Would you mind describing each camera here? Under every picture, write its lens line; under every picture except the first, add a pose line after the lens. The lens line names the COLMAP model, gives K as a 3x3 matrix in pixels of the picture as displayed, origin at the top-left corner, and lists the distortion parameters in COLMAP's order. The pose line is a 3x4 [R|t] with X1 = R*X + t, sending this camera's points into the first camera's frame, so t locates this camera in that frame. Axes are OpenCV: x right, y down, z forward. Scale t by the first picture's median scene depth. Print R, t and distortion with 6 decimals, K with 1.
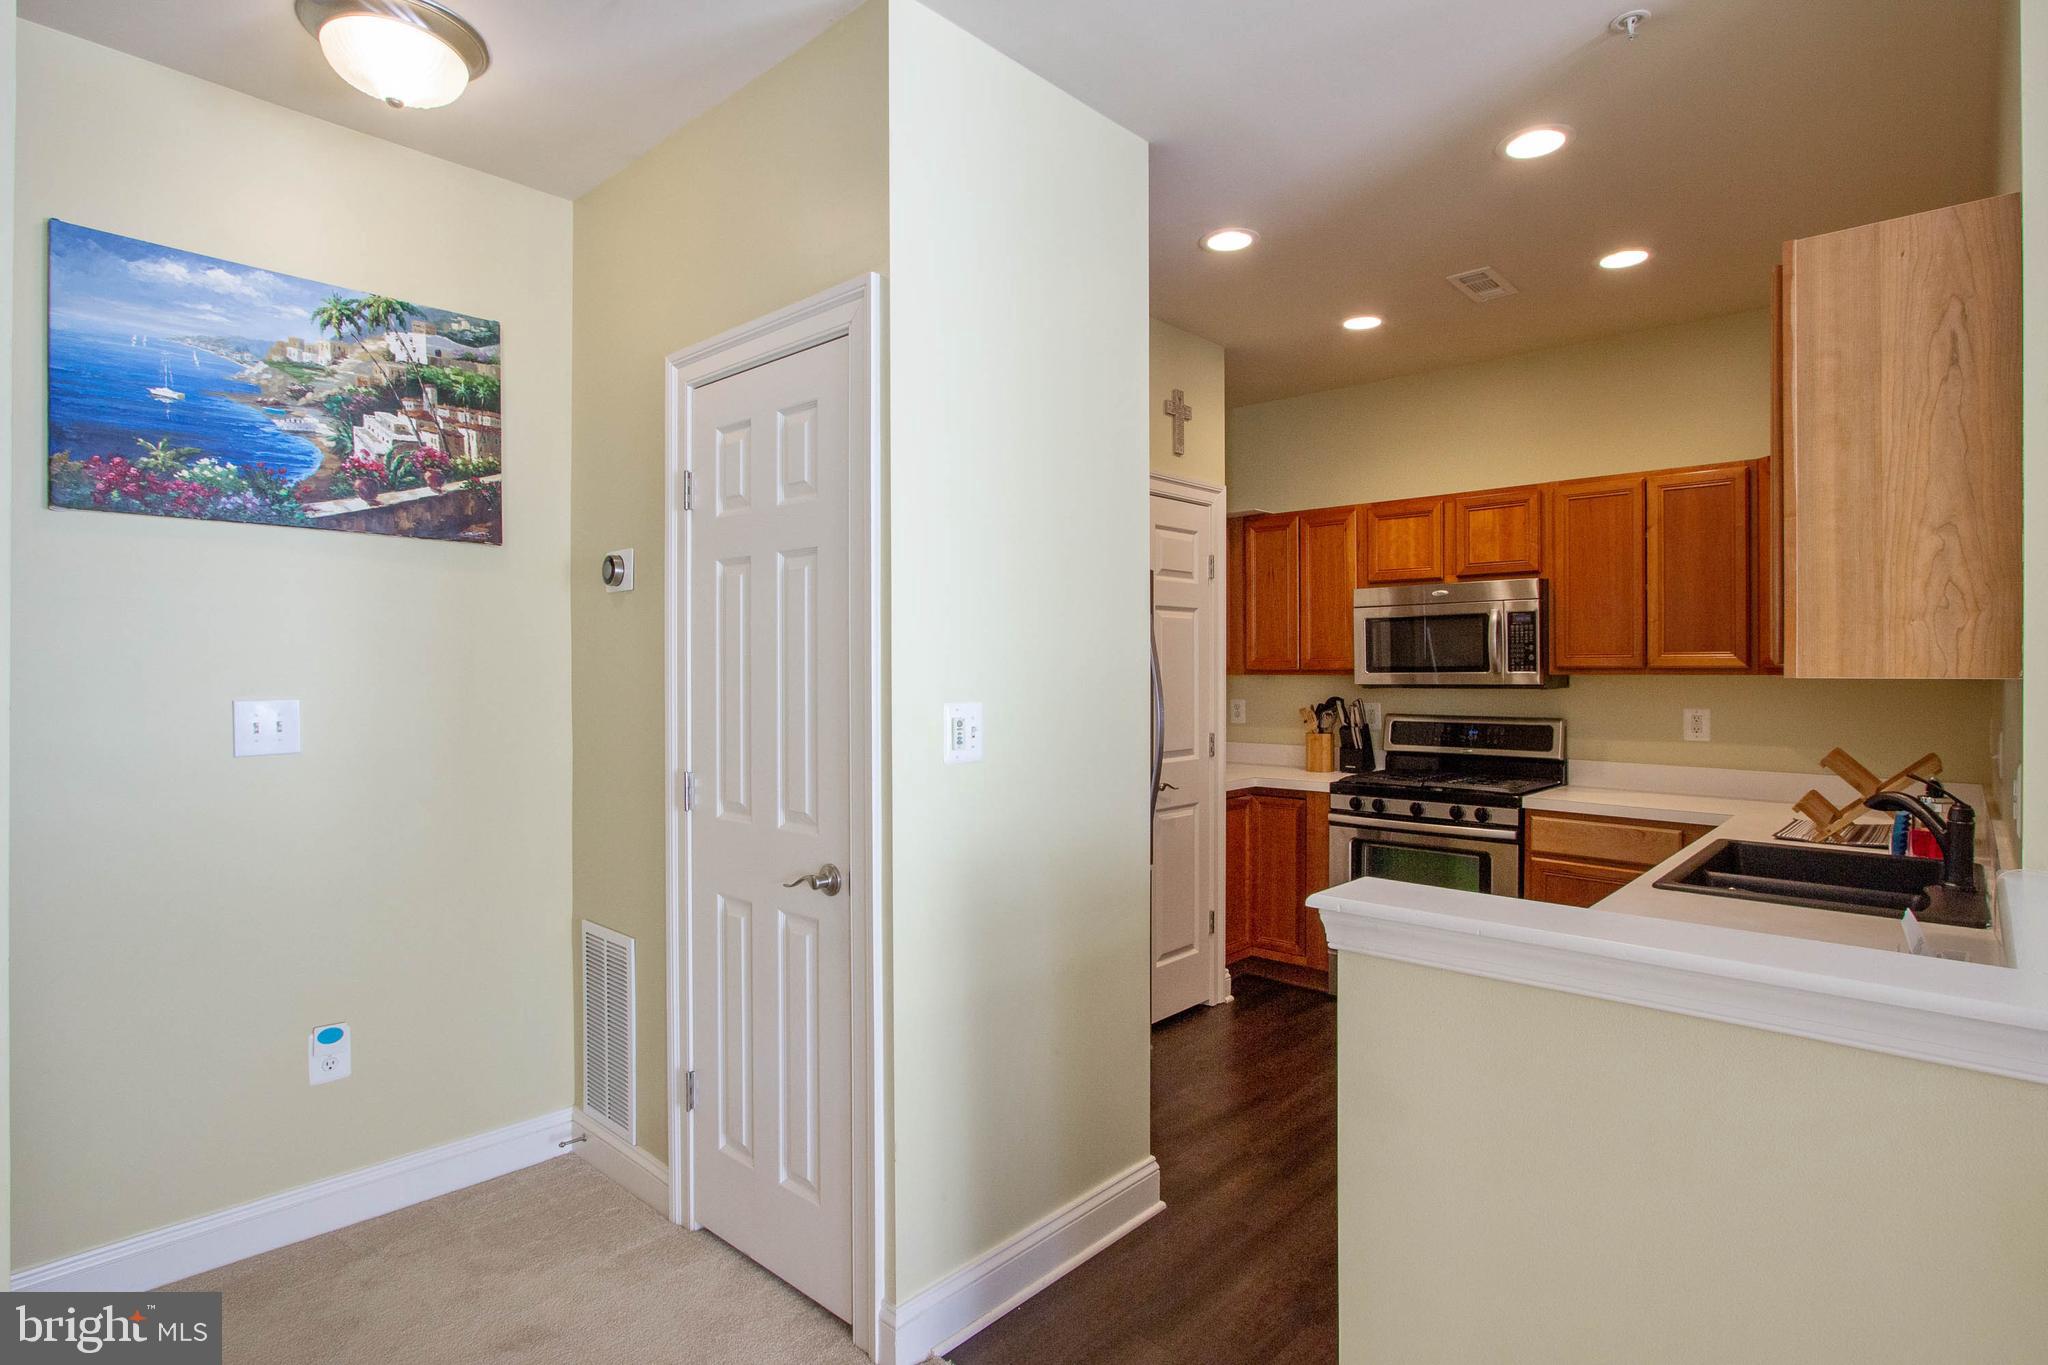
lens RADIAL K [[1029.7, 0, 1024.9], [0, 1029.7, 667.9], [0, 0, 1]] dist [-0.022460, 0.004961]
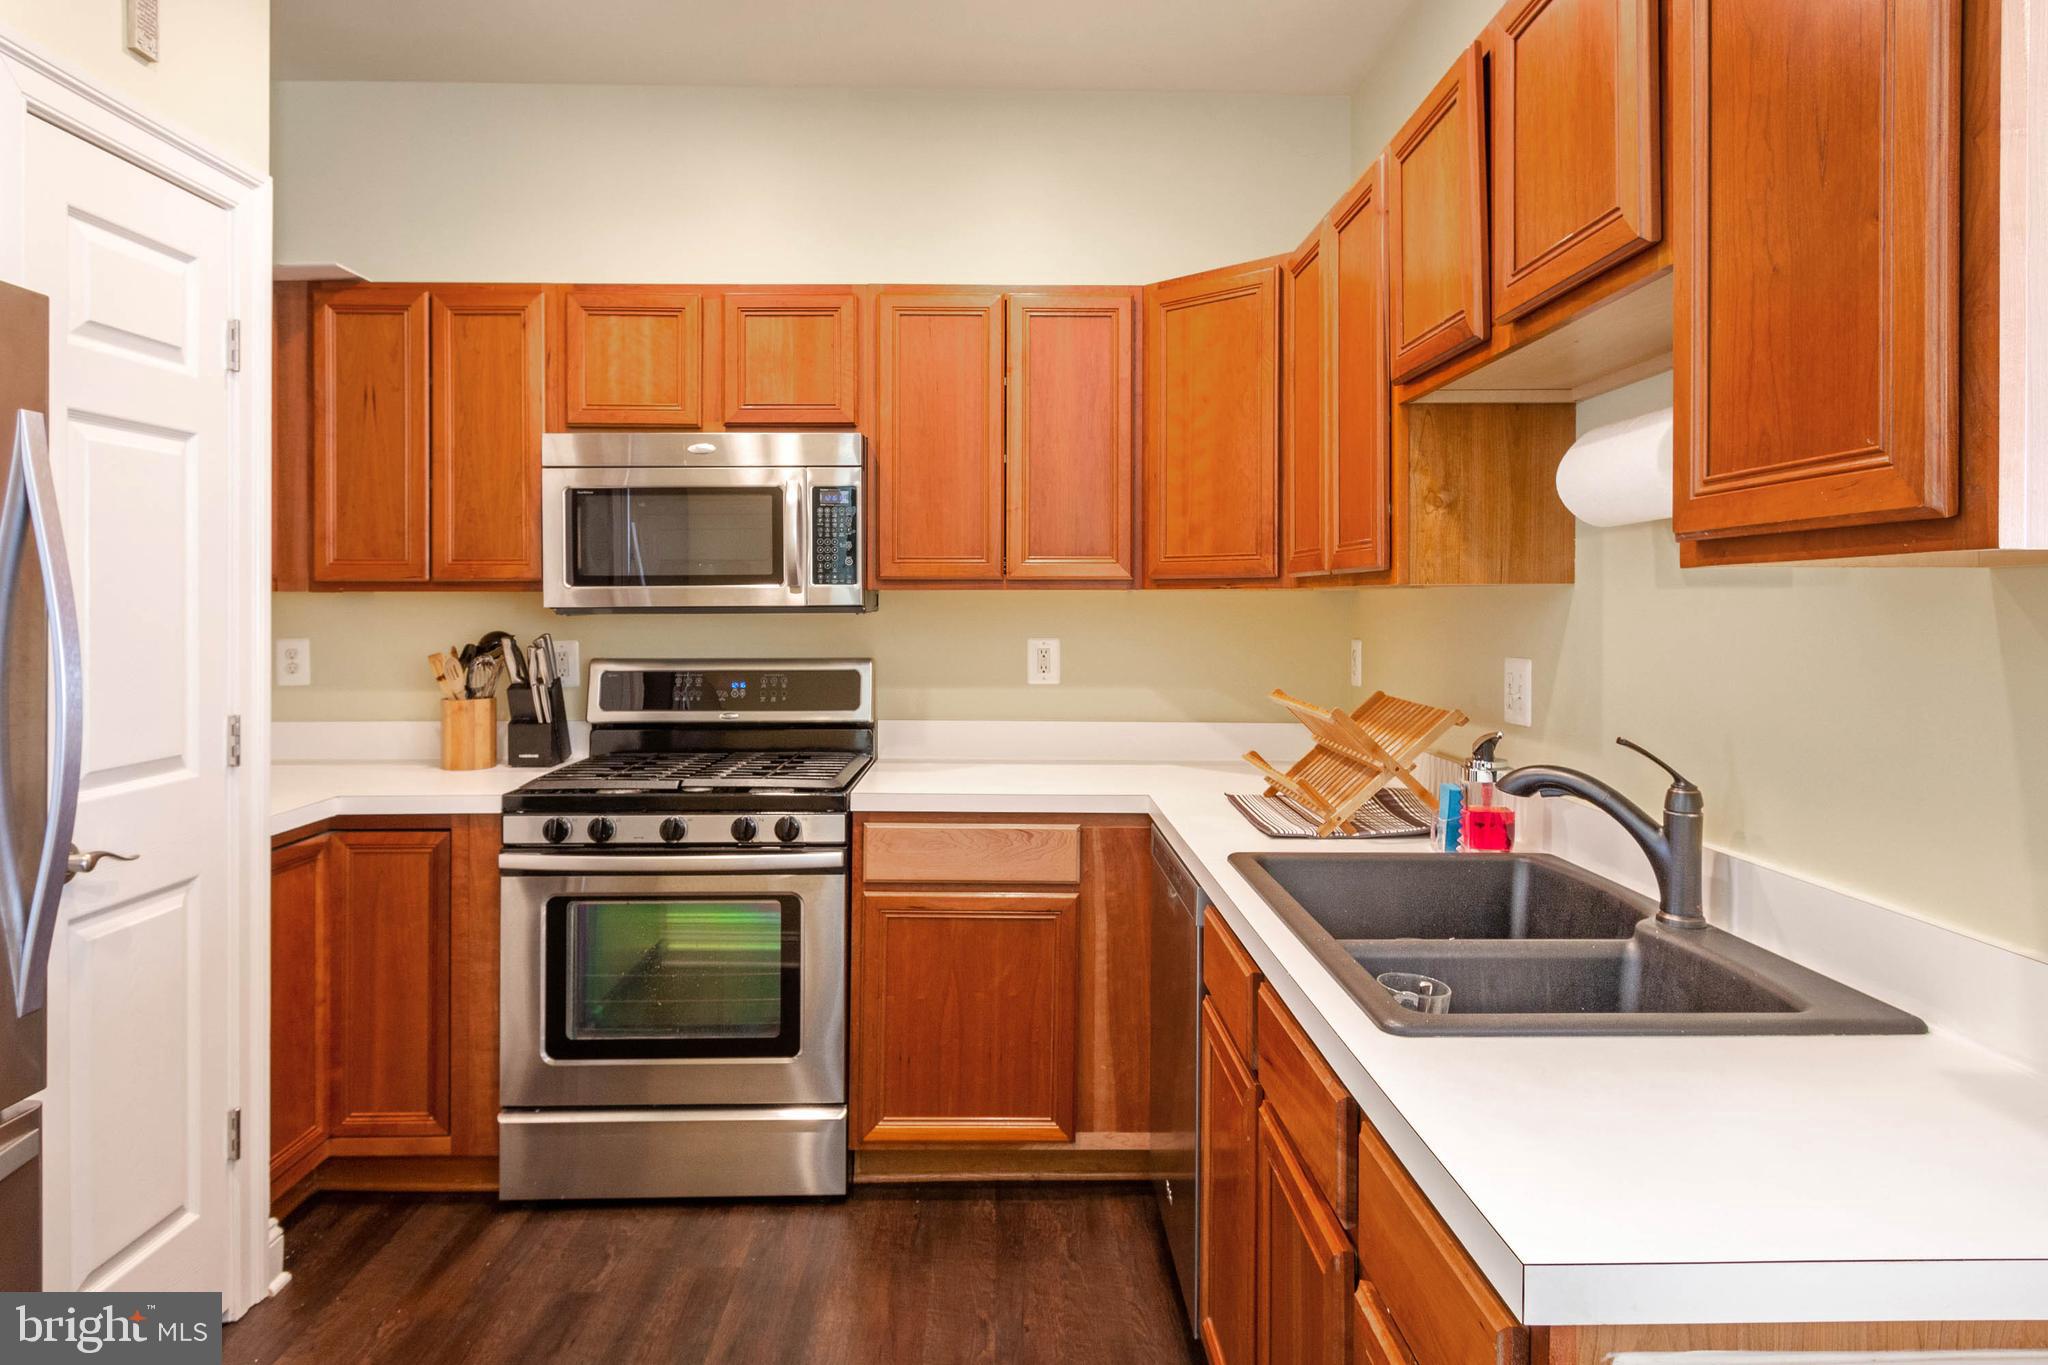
lens RADIAL K [[1188.5, 0, 1022.3], [0, 1188.5, 603.6], [0, 0, 1]] dist [0.005513, -0.003054]
pose [[0.721777, 0.000290, 0.692125, 0.072652], [-0.002916, 0.999992, 0.002621, 0.012738], [-0.692119, -0.003910, 0.721772, 0.401114]]
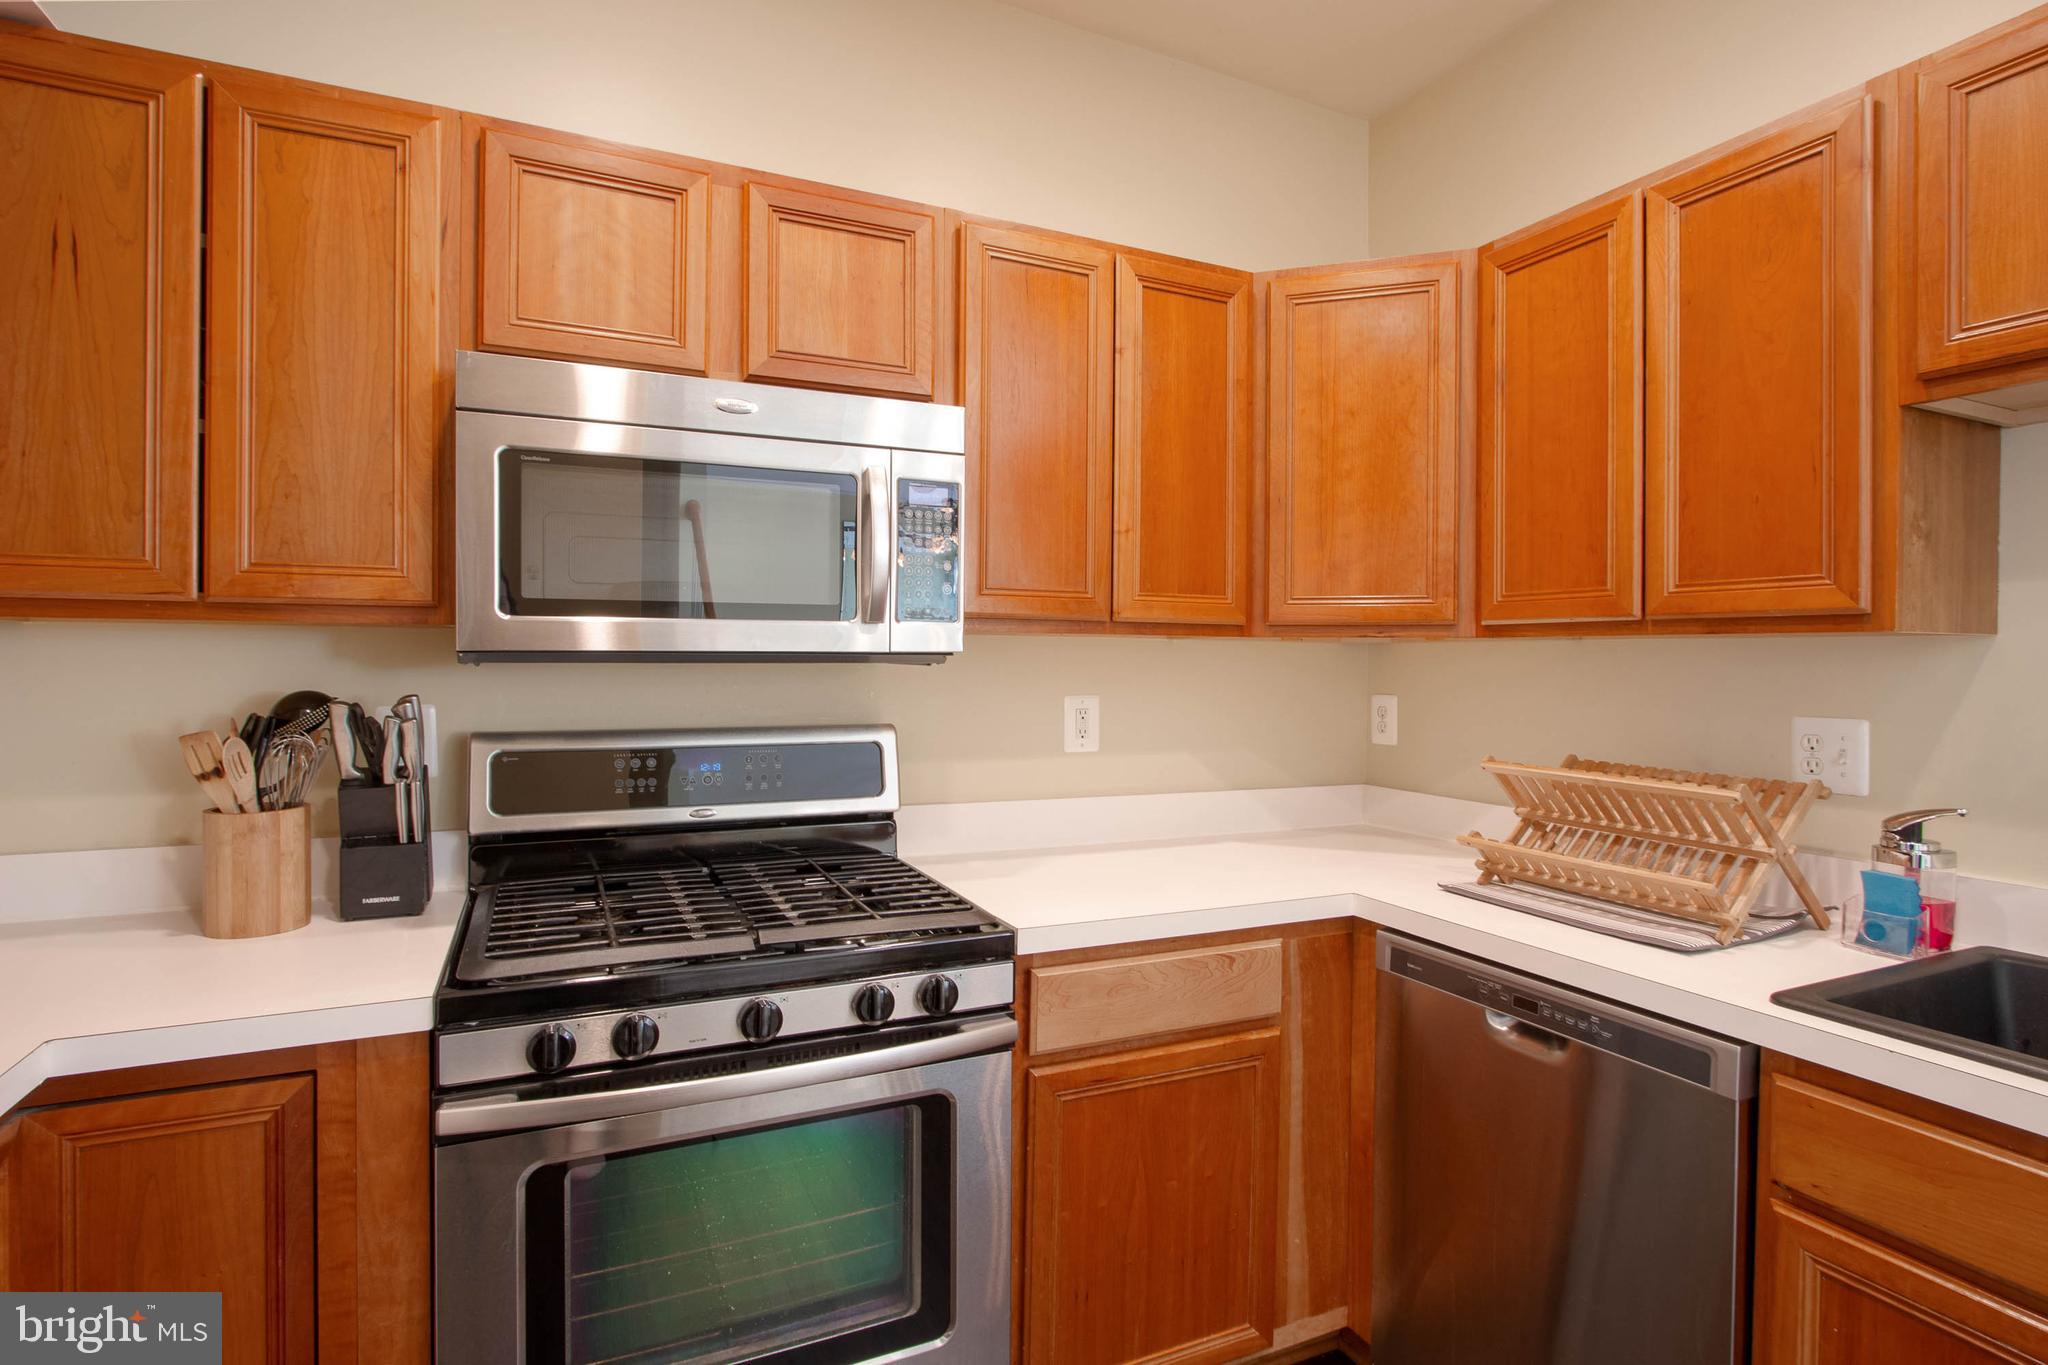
lens RADIAL K [[1029.7, 0, 1032.8], [0, 1029.7, 658.0], [0, 0, 1]] dist [-0.022460, 0.004961]
pose [[0.373445, 0.003383, 0.927646, 0.103207], [-0.011641, 0.999932, 0.001040, 0.017435], [-0.927579, -0.011187, 0.373459, 0.785787]]
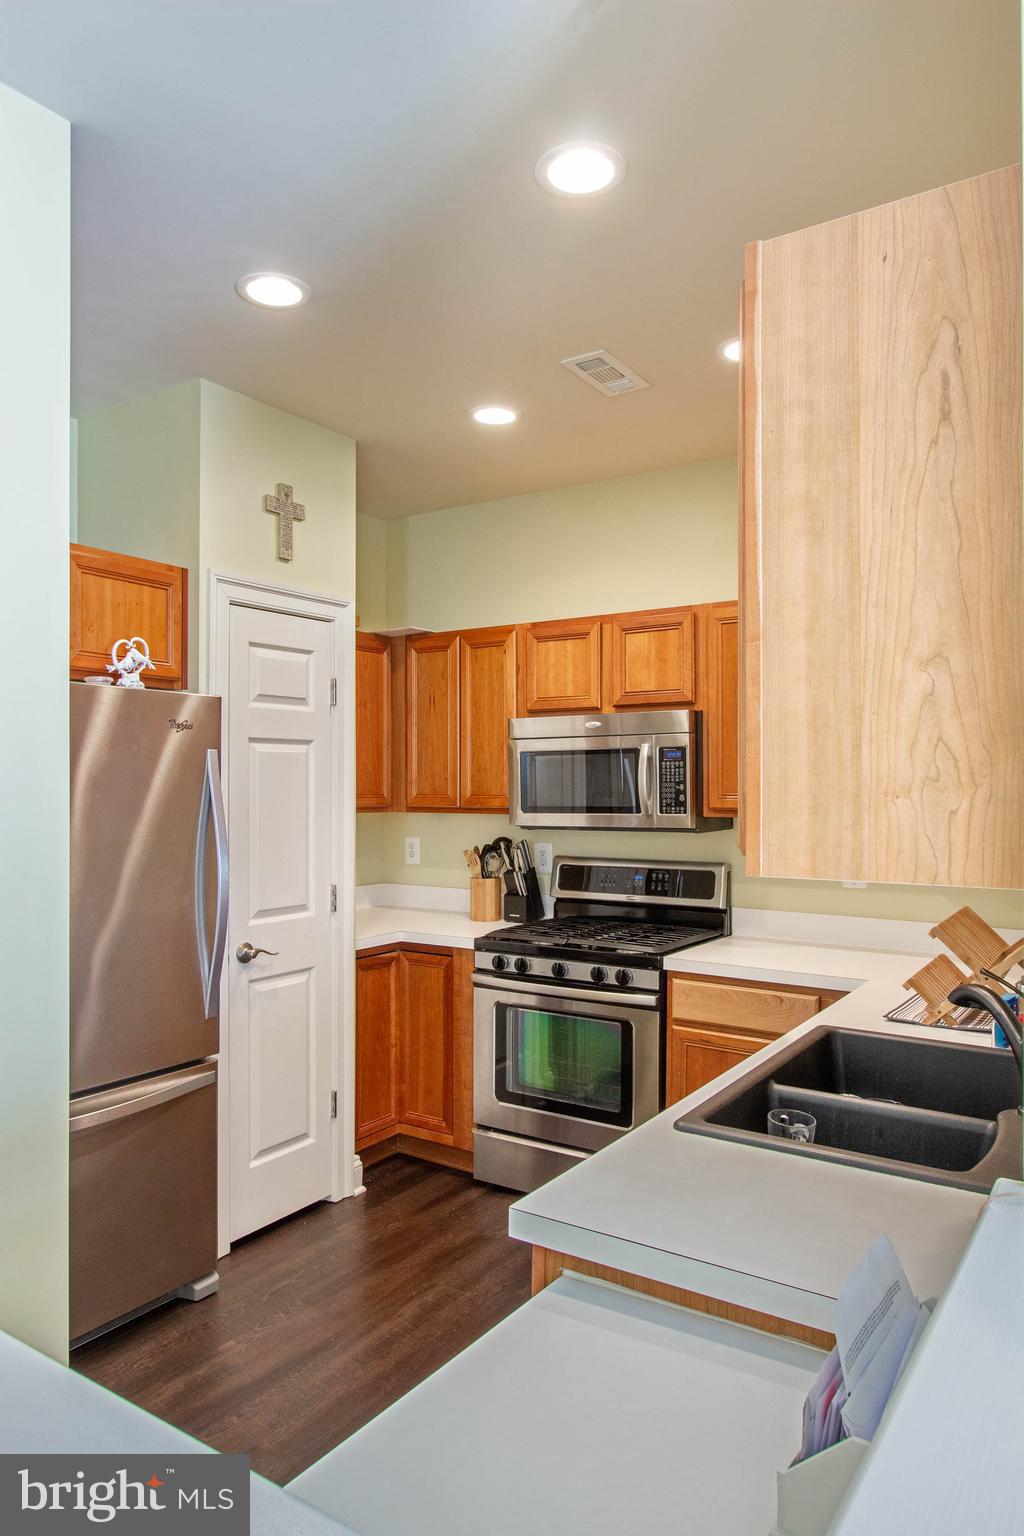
lens RADIAL K [[998.1, 0, 521.1], [0, 998.1, 775.2], [0, 0, 1]] dist [-0.022016, 0.015905]
pose [[0.987082, 0.001677, 0.160206, 0.210372], [-0.000399, 0.999968, -0.008007, -0.022716], [-0.160215, 0.007839, 0.987051, 0.155622]]
